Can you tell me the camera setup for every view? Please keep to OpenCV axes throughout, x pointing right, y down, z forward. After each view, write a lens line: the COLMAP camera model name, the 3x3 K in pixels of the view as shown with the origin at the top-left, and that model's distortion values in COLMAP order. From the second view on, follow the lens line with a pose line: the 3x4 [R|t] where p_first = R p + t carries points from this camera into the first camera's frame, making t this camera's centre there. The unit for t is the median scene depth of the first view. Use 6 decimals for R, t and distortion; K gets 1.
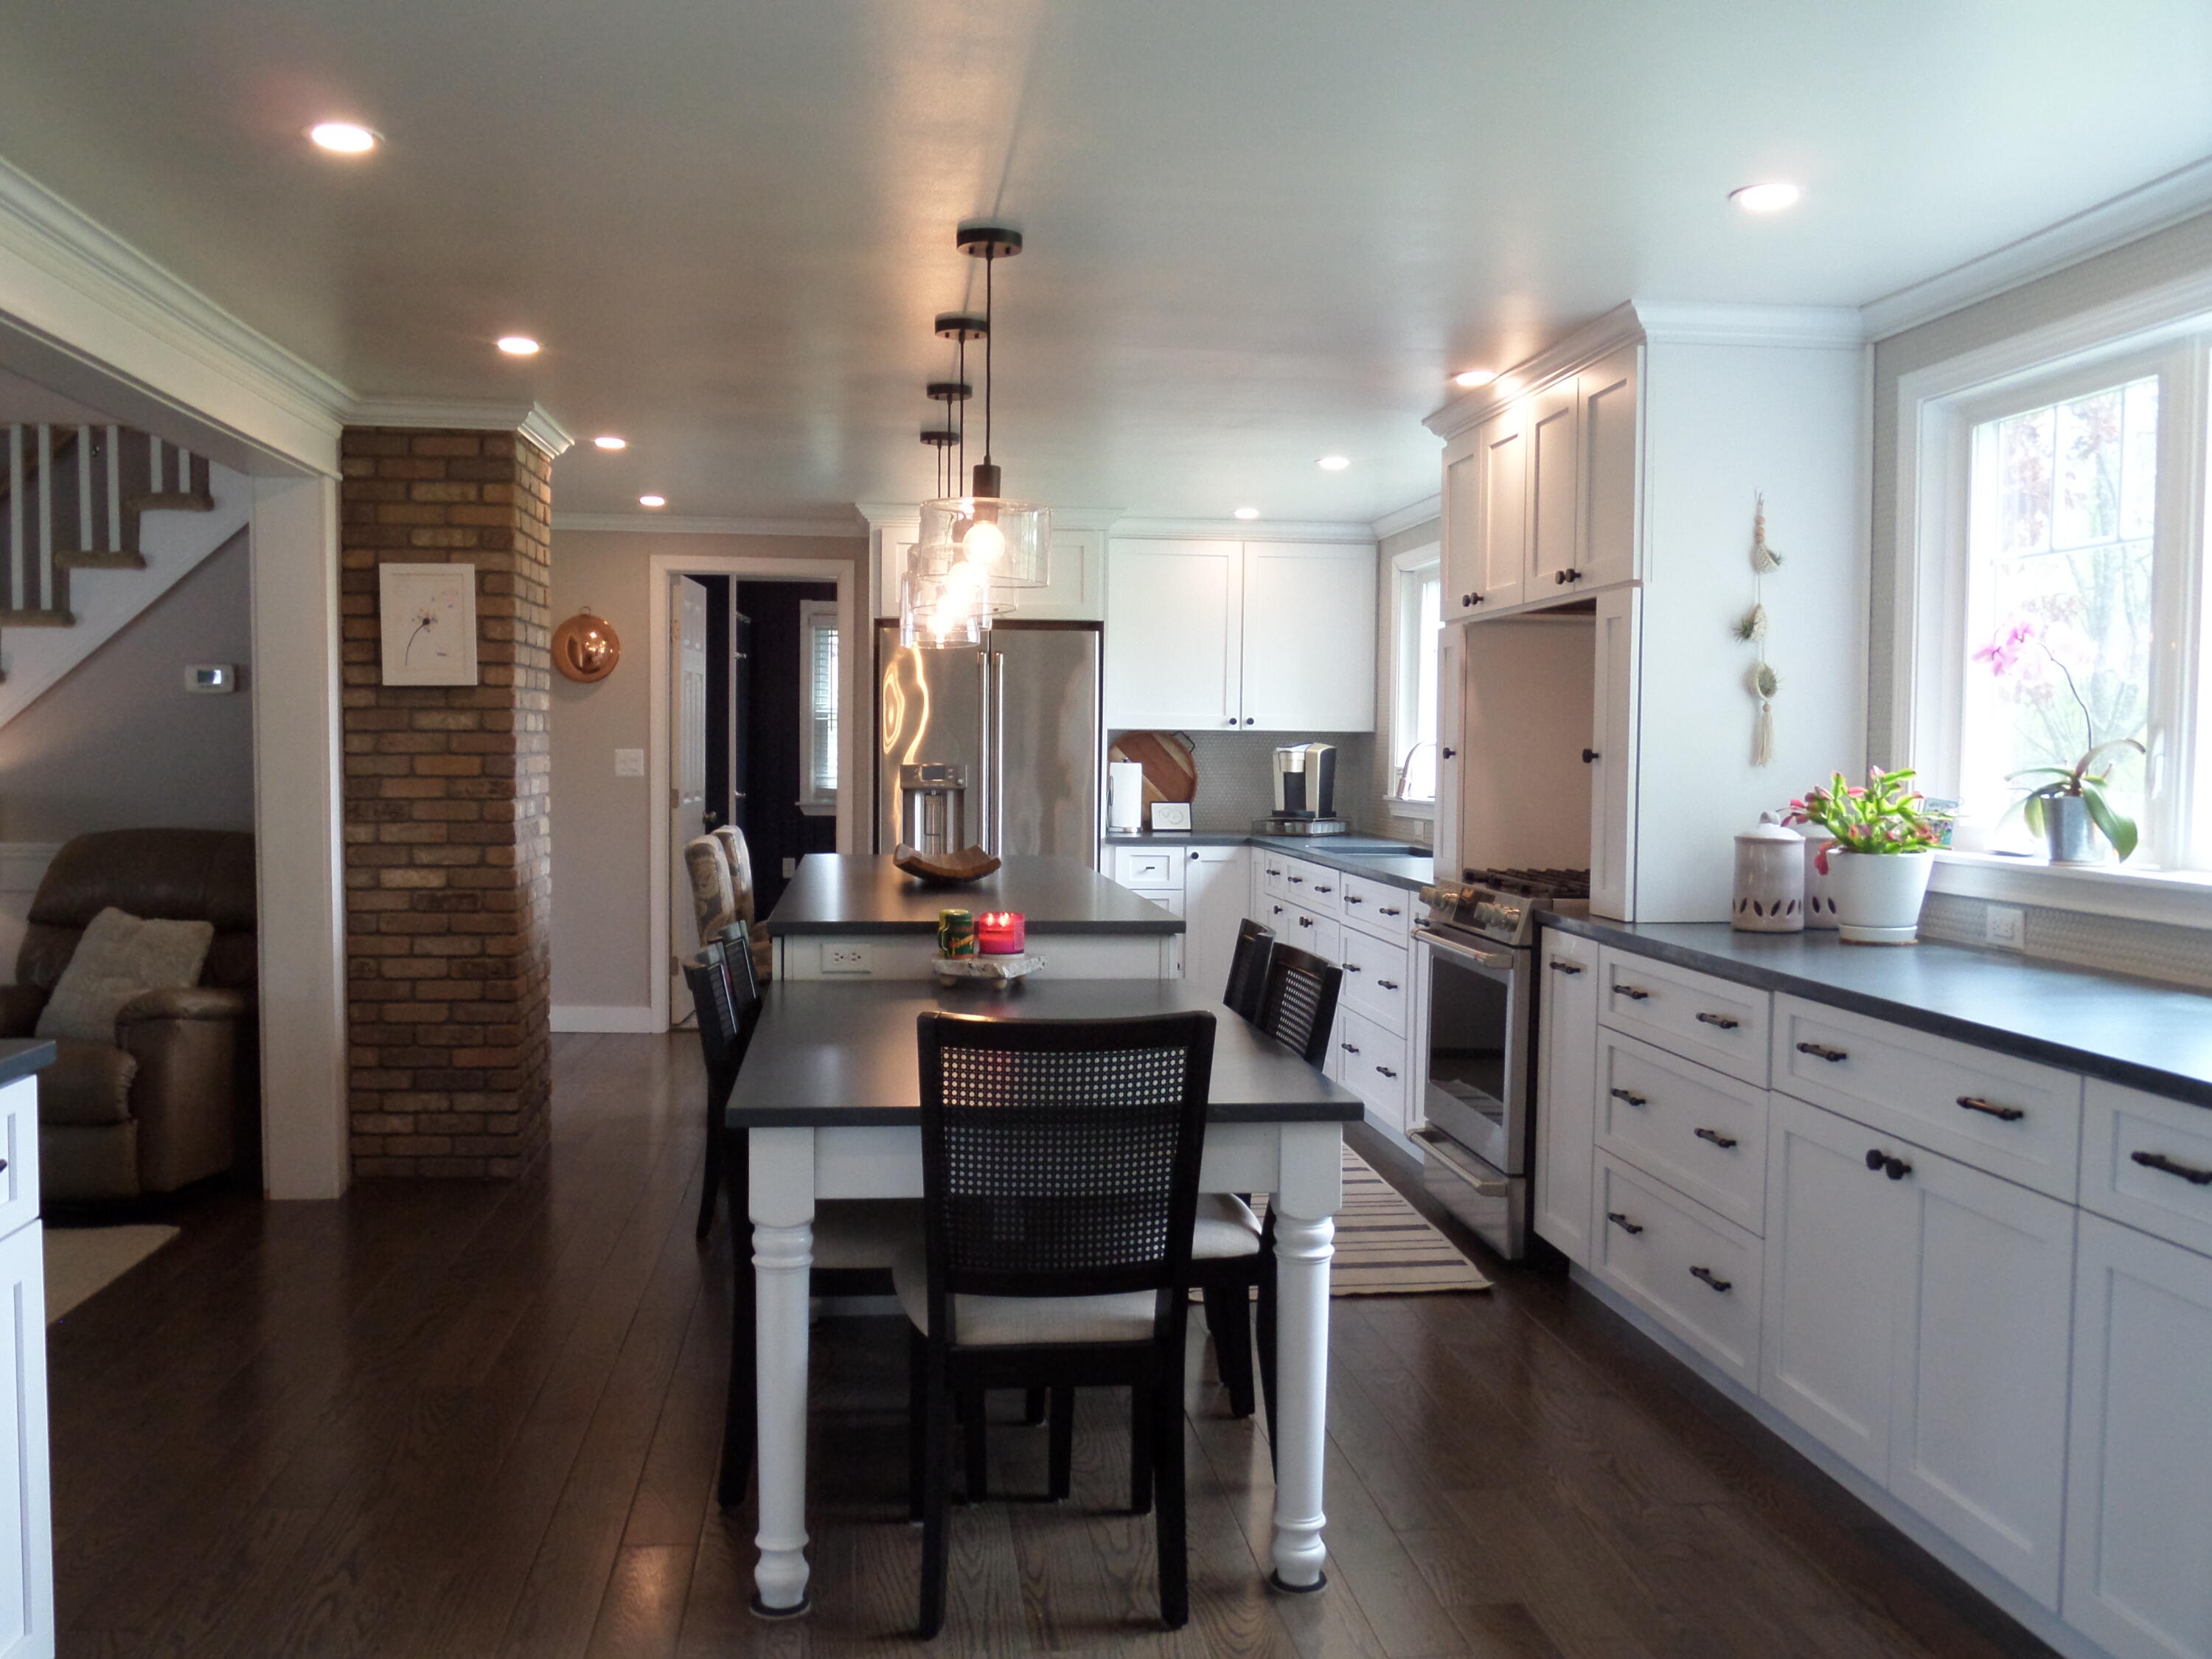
lens RADIAL K [[1956.5, 0, 1085.6], [0, 1956.5, 831.8], [0, 0, 1]] dist [-0.014511, -0.006162]
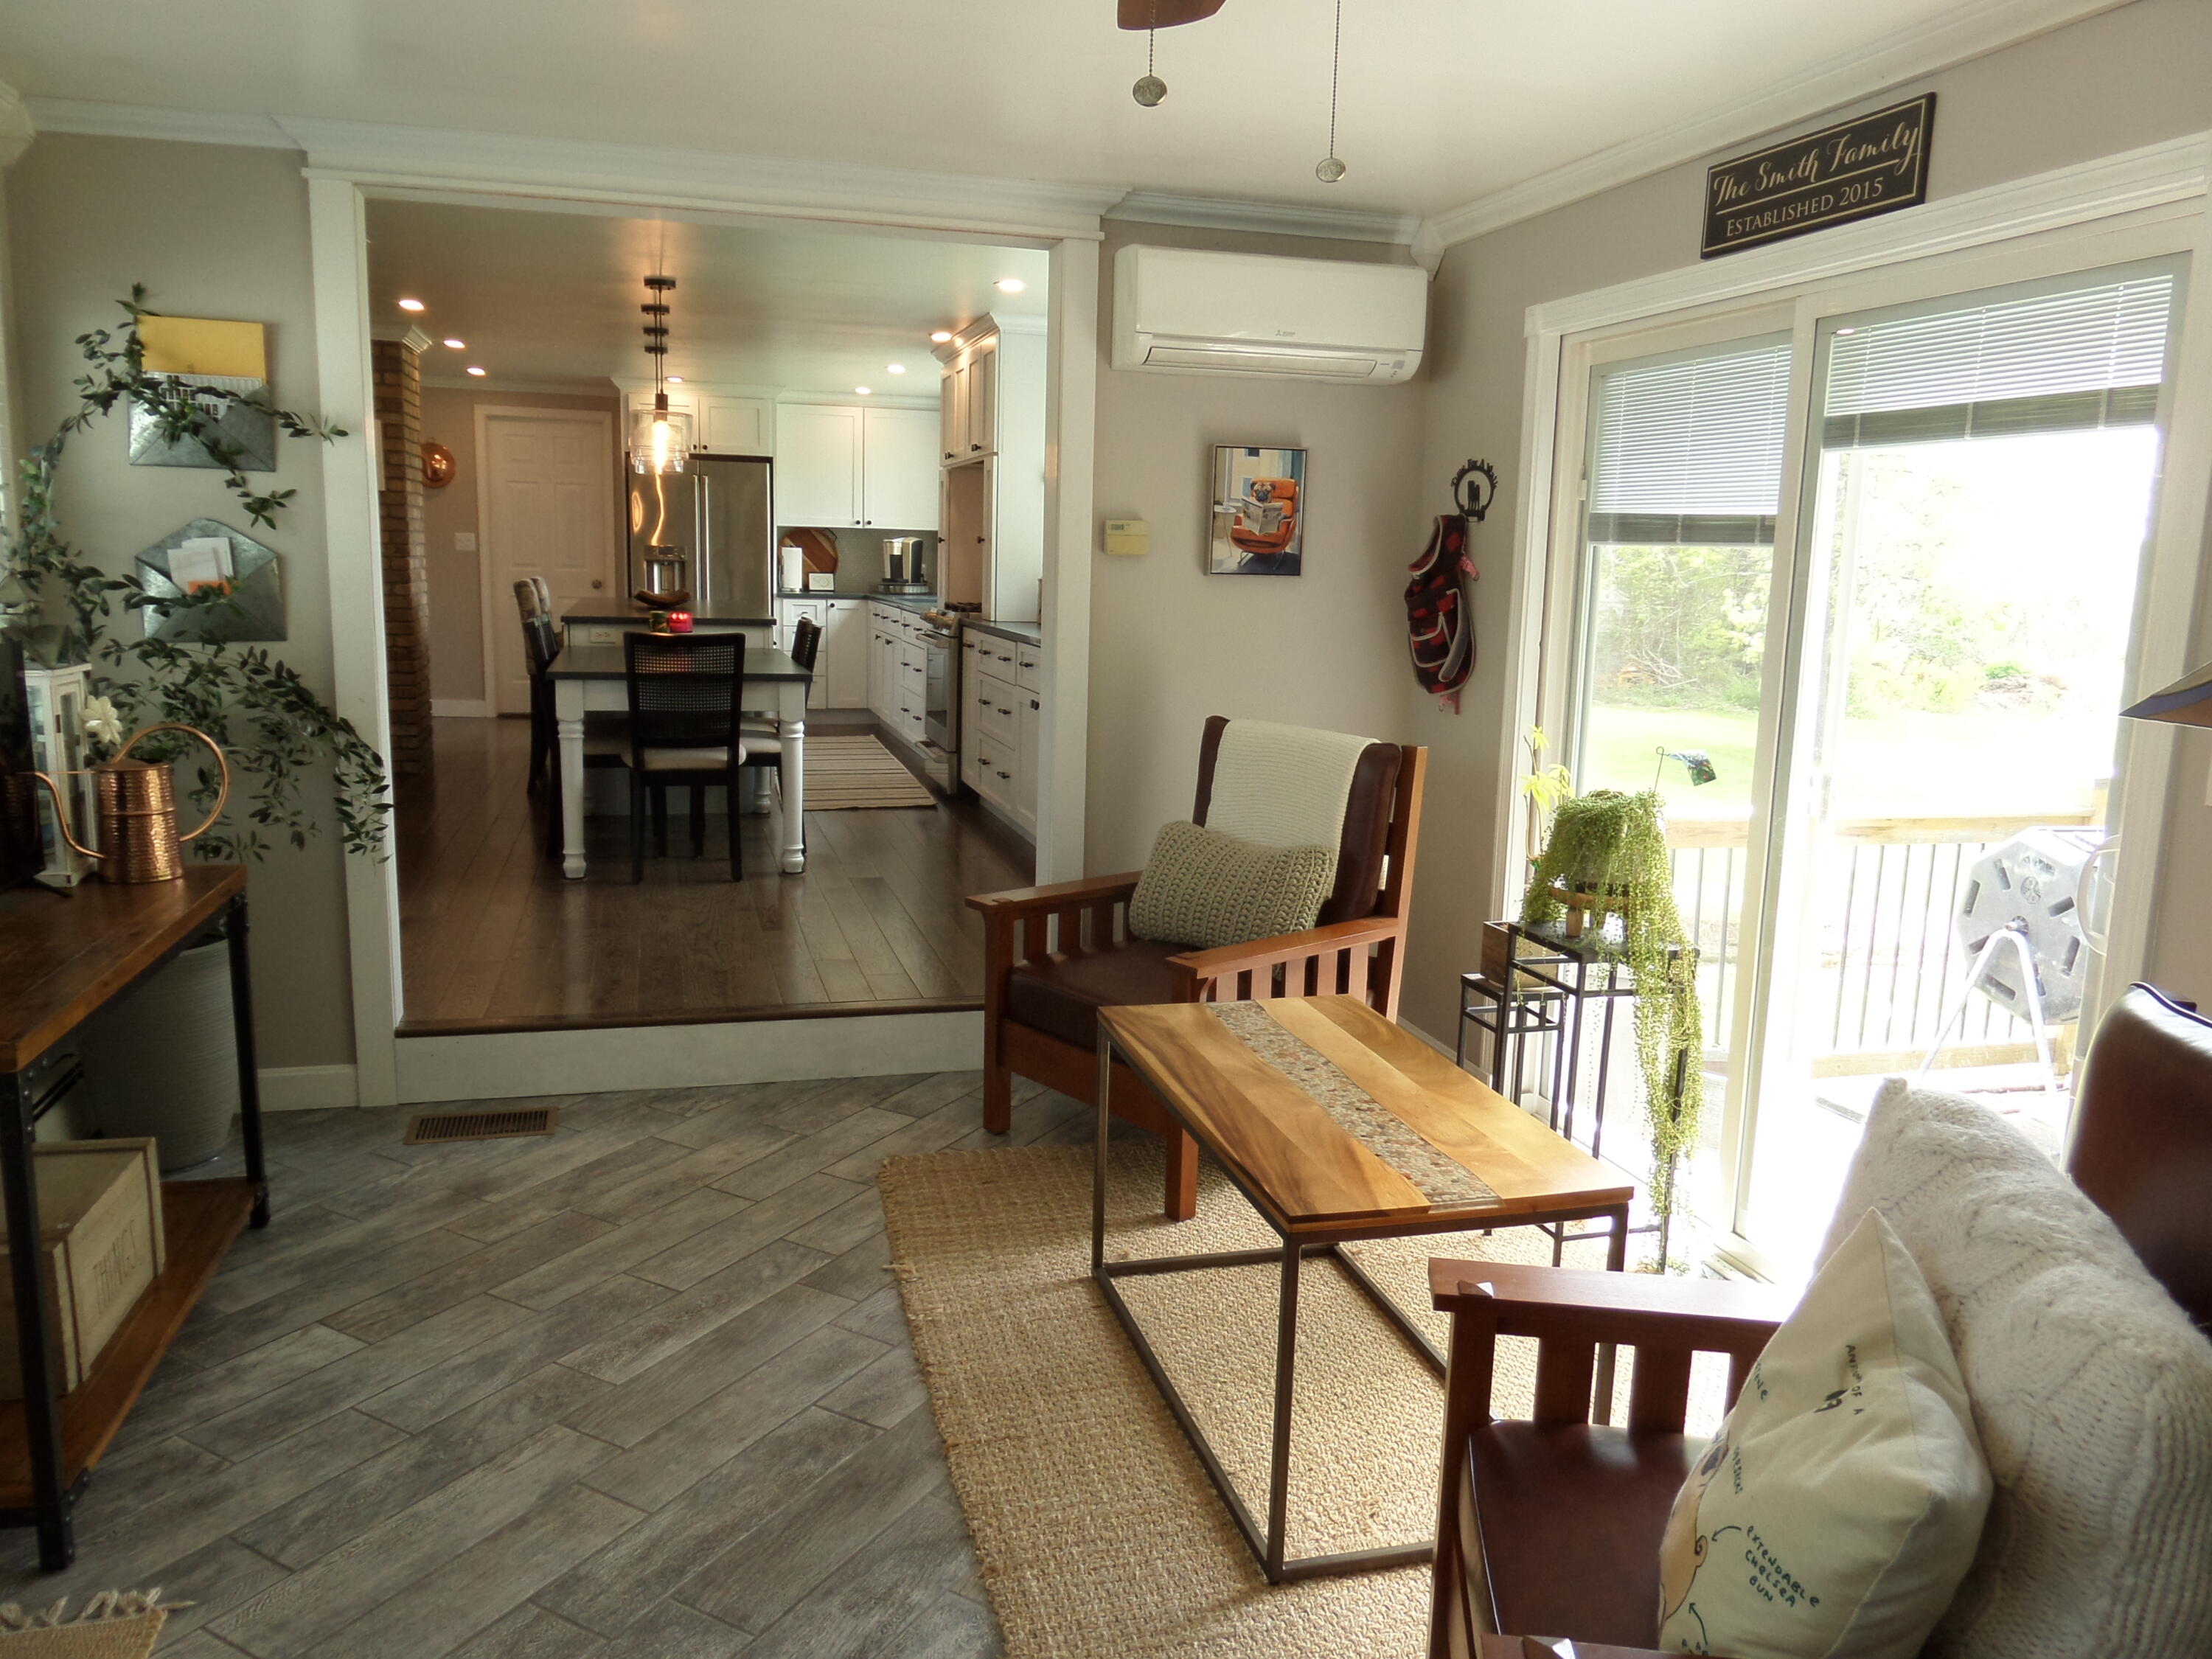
lens RADIAL K [[1623.8, 0, 1091.8], [0, 1623.8, 829.7], [0, 0, 1]] dist [0.001035, -0.015110]
pose [[0.988219, -0.009504, 0.152749, 0.089629], [-0.009958, 0.991962, 0.126146, 0.036454], [-0.152721, -0.126181, 0.980181, -0.558913]]
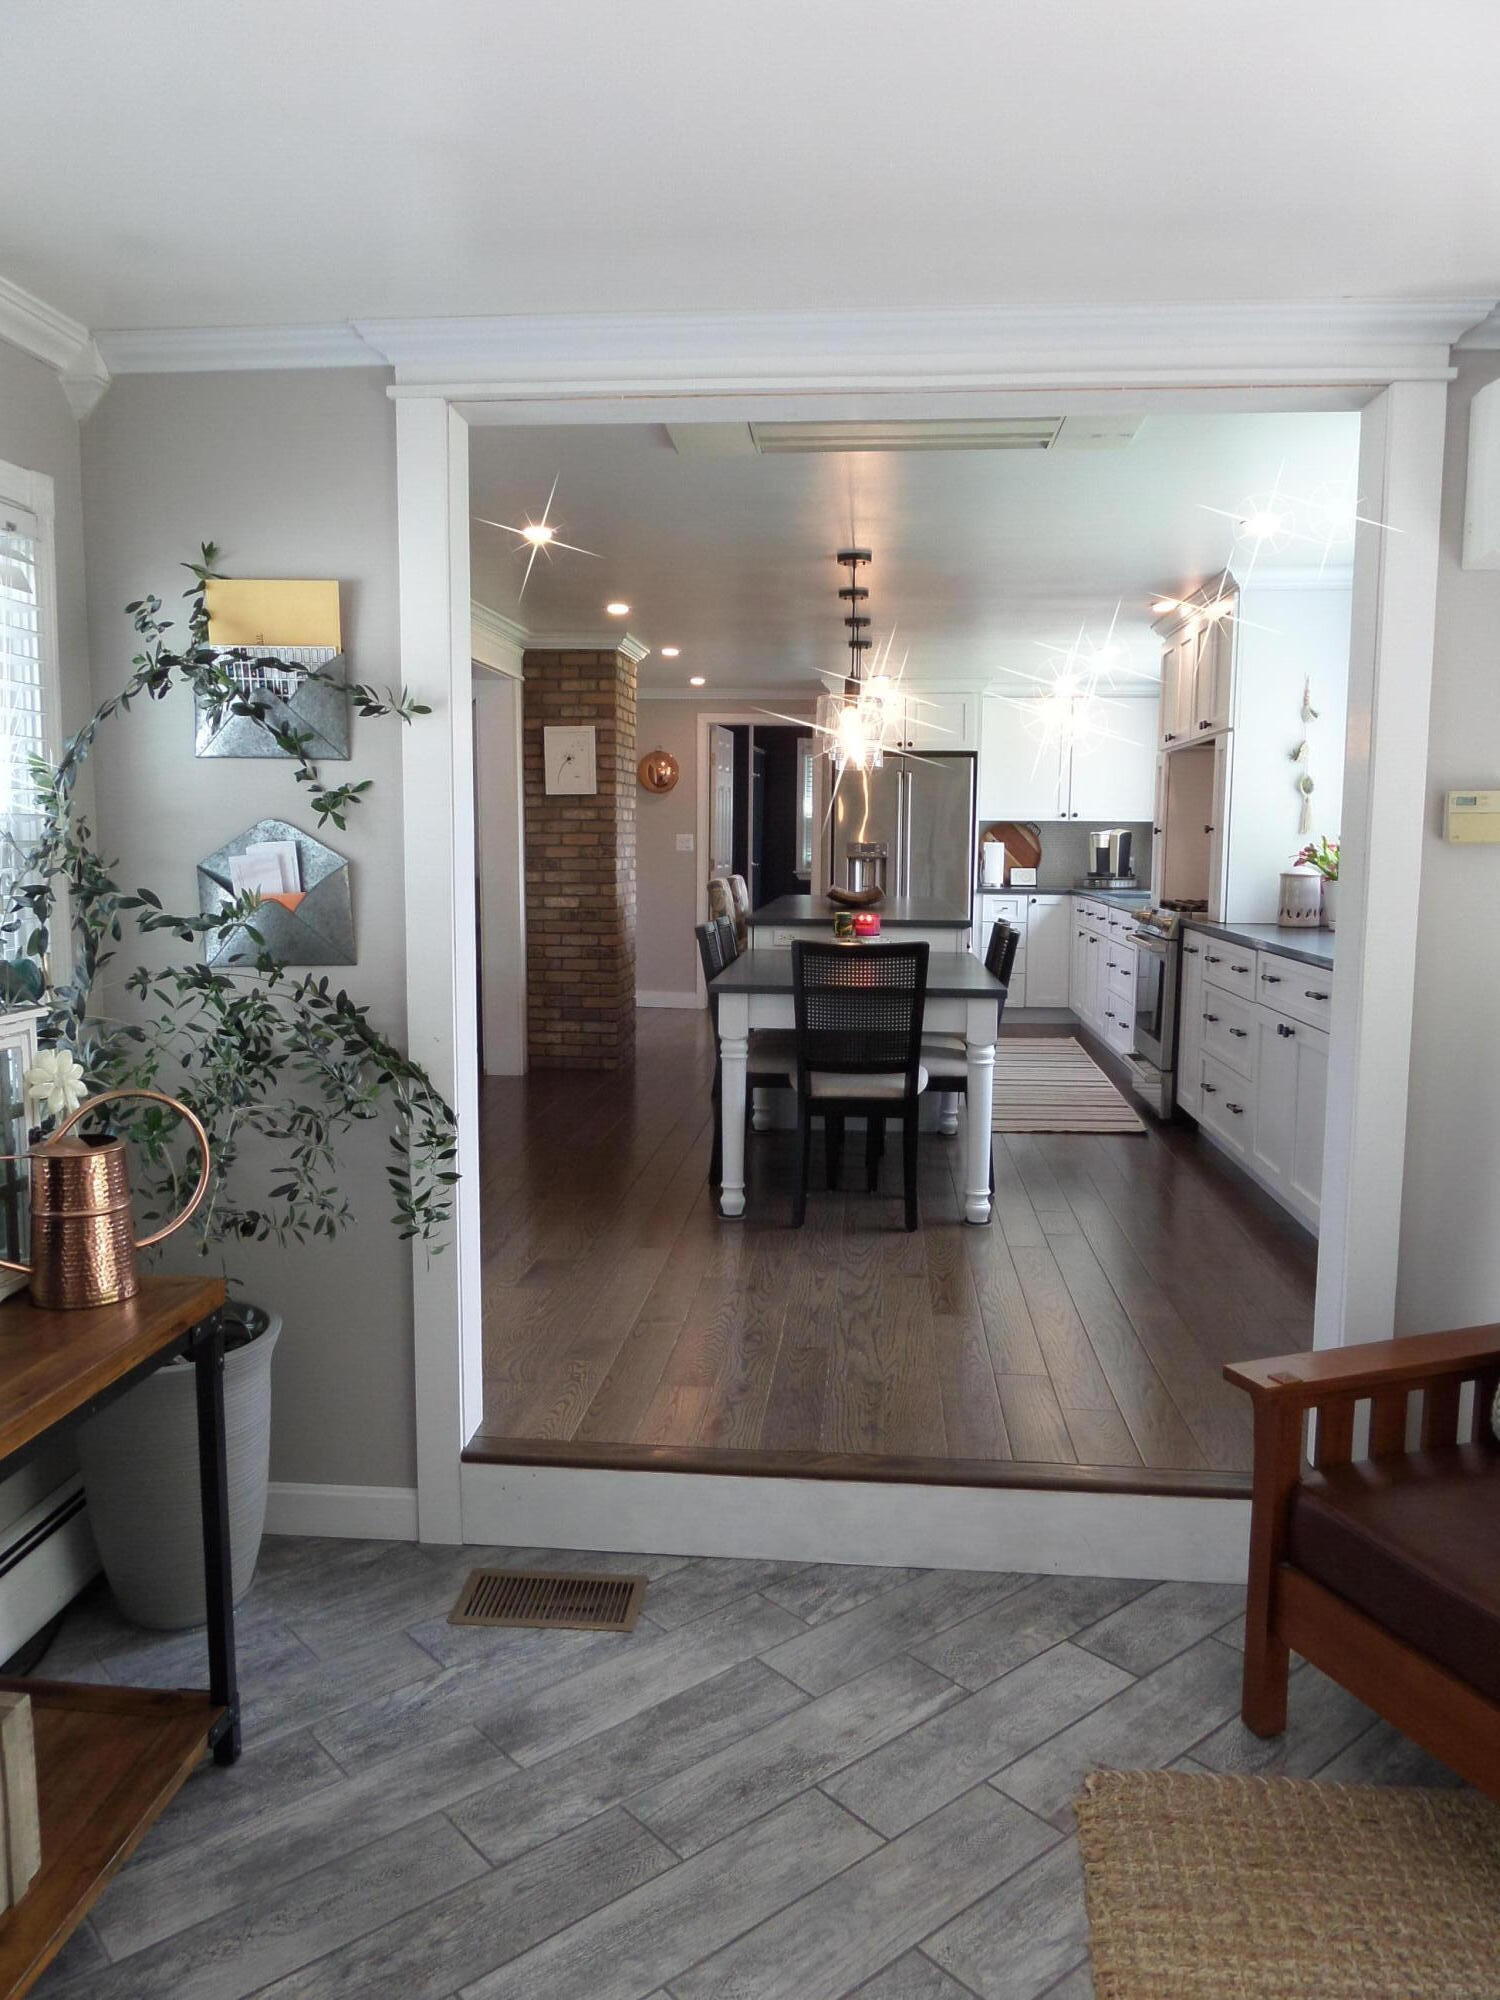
lens RADIAL K [[1468.2, 0, 734.2], [0, 1468.2, 999.1], [0, 0, 1]] dist [0.001035, -0.015110]
pose [[0.979060, 0.019943, -0.202593, 0.089038], [-0.007164, 0.997949, 0.063615, 0.025871], [0.203446, -0.060831, 0.977195, -0.301356]]
